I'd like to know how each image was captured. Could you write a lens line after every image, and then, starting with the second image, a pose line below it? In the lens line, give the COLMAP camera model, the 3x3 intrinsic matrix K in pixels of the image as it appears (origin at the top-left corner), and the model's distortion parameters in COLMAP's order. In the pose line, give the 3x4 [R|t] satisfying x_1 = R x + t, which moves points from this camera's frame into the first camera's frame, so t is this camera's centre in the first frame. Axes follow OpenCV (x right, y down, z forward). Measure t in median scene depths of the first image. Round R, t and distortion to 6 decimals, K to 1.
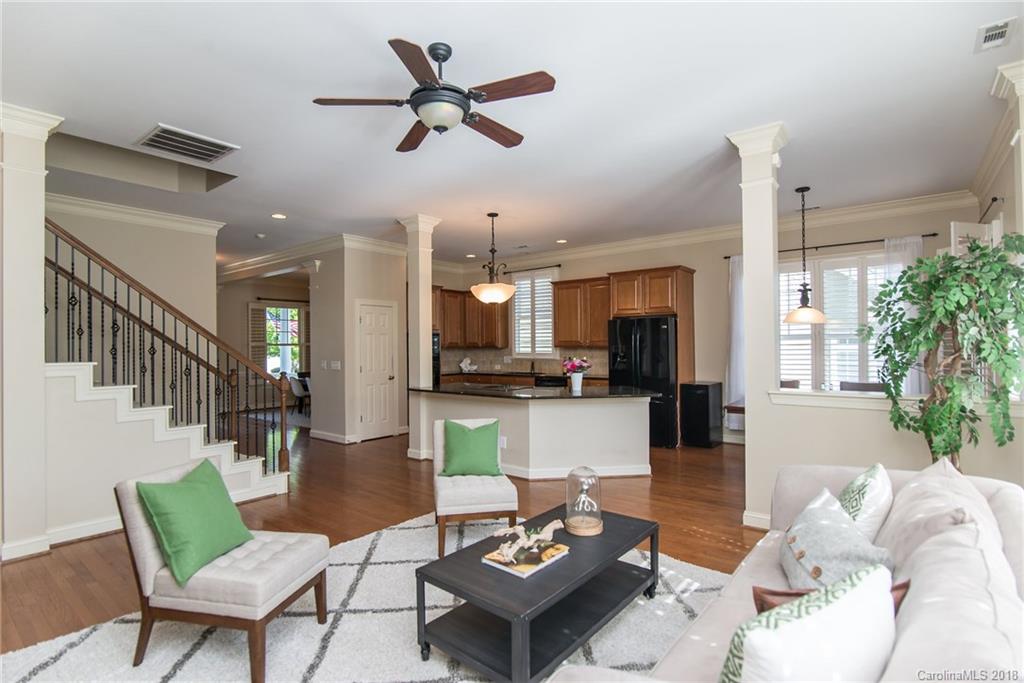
lens RADIAL K [[504.9, 0, 507.8], [0, 504.9, 342.0], [0, 0, 1]] dist [-0.013228, -0.000564]
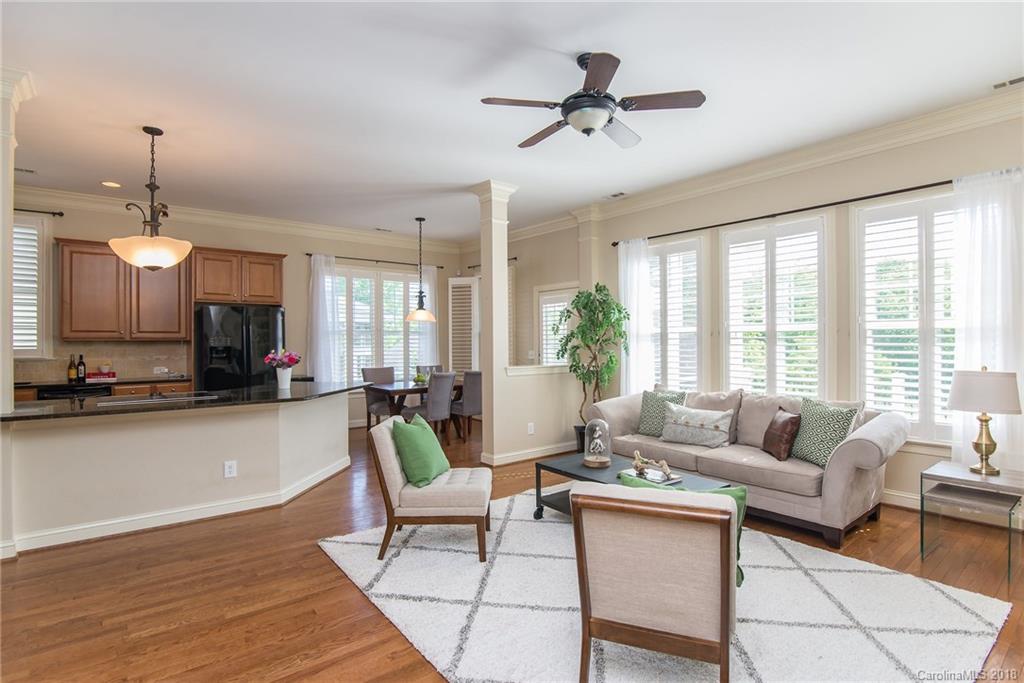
lens RADIAL K [[504.9, 0, 507.8], [0, 504.9, 342.0], [0, 0, 1]] dist [-0.013228, -0.000564]
pose [[0.219576, 0.005726, 0.975579, -0.455490], [-0.004287, 0.999979, -0.004904, 0.015596], [-0.975586, -0.003106, 0.219596, 0.340483]]
